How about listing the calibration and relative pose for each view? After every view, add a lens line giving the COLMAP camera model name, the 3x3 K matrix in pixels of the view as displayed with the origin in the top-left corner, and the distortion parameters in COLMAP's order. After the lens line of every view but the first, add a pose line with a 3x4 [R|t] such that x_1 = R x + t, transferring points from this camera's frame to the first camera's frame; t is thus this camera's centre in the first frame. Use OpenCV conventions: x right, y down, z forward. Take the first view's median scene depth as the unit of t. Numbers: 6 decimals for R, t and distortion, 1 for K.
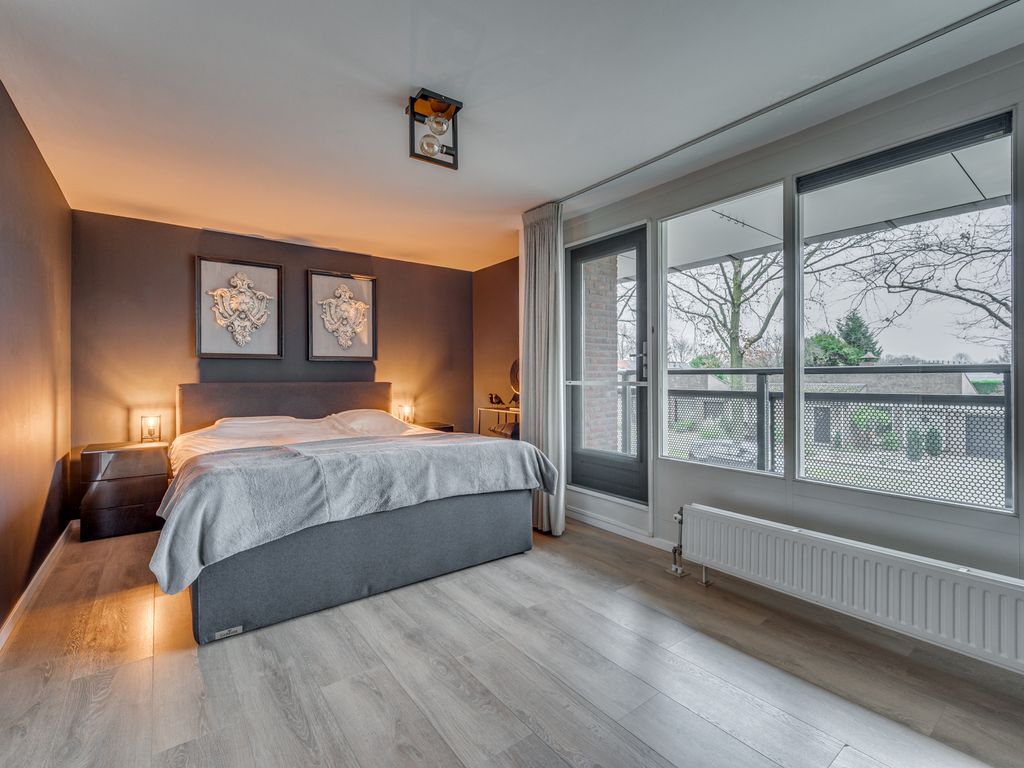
lens RADIAL K [[468.4, 0, 524.7], [0, 468.4, 378.3], [0, 0, 1]] dist [-0.002118, -0.000358]
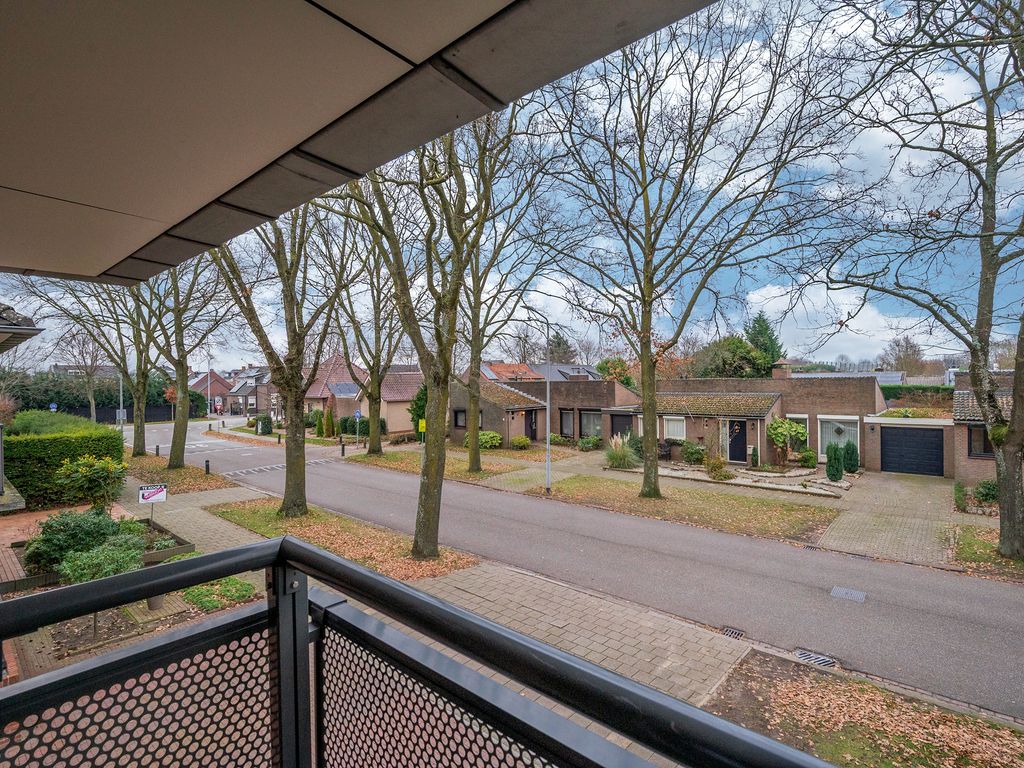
lens RADIAL K [[510.0, 0, 528.7], [0, 510.0, 387.1], [0, 0, 1]] dist [-0.000904, -0.000079]
pose [[0.978894, -0.014356, 0.203864, 0.341309], [0.012202, 0.999856, 0.011818, -0.114715], [-0.204004, -0.009081, 0.978928, 0.881187]]
